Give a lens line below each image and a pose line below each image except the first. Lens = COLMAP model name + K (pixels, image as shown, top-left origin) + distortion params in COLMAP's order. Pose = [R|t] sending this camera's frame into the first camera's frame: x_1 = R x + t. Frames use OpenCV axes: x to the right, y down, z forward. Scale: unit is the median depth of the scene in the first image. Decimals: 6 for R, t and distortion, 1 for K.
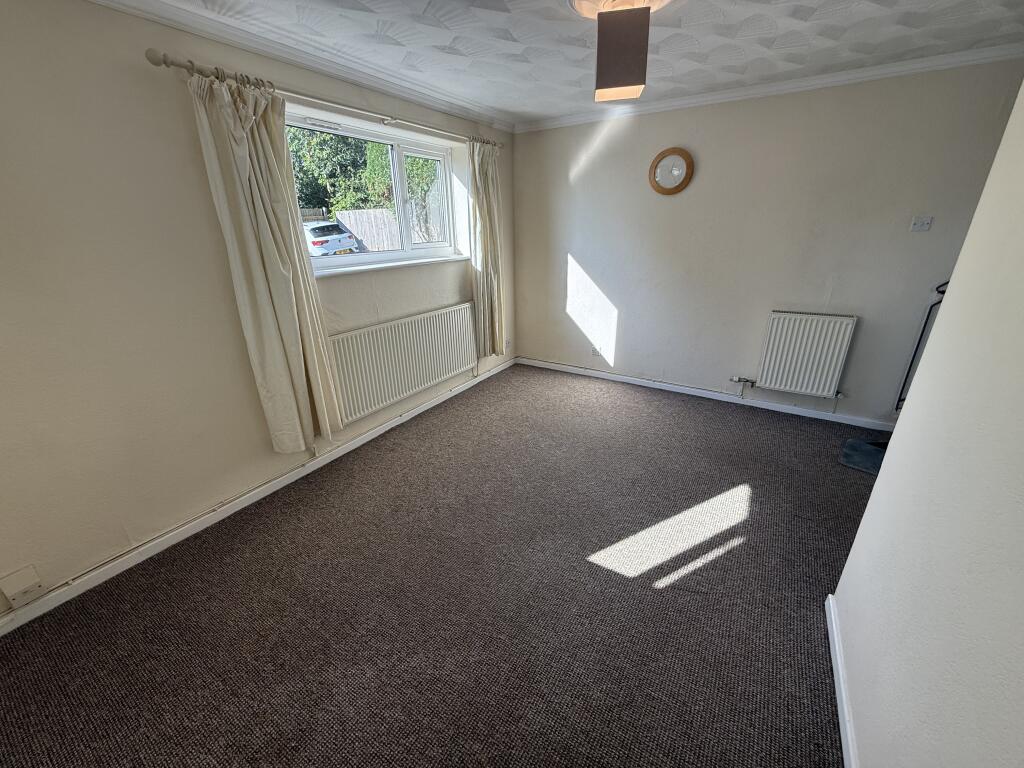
lens RADIAL K [[410.7, 0, 513.0], [0, 410.7, 385.1], [0, 0, 1]] dist [-0.000835, -0.000146]
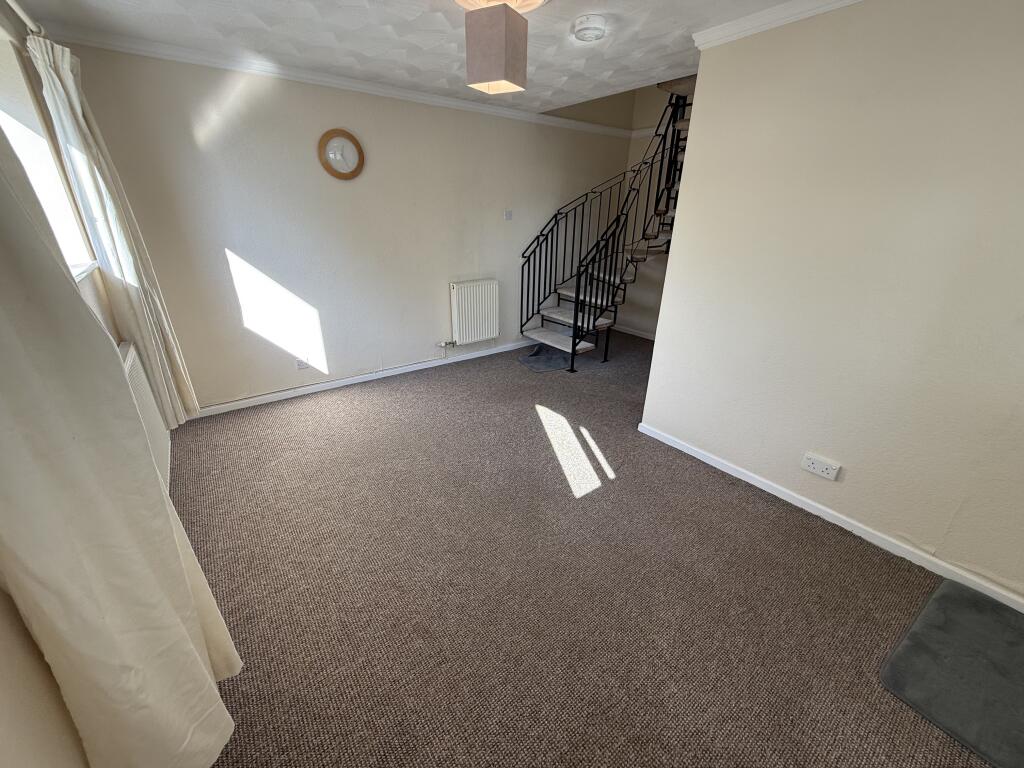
lens RADIAL K [[410.7, 0, 513.0], [0, 410.7, 381.3], [0, 0, 1]] dist [-0.000835, -0.000146]
pose [[0.352767, -0.338066, 0.872506, -0.448687], [0.322956, 0.919142, 0.225560, -0.117205], [-0.878211, 0.202211, 0.433424, 0.326298]]
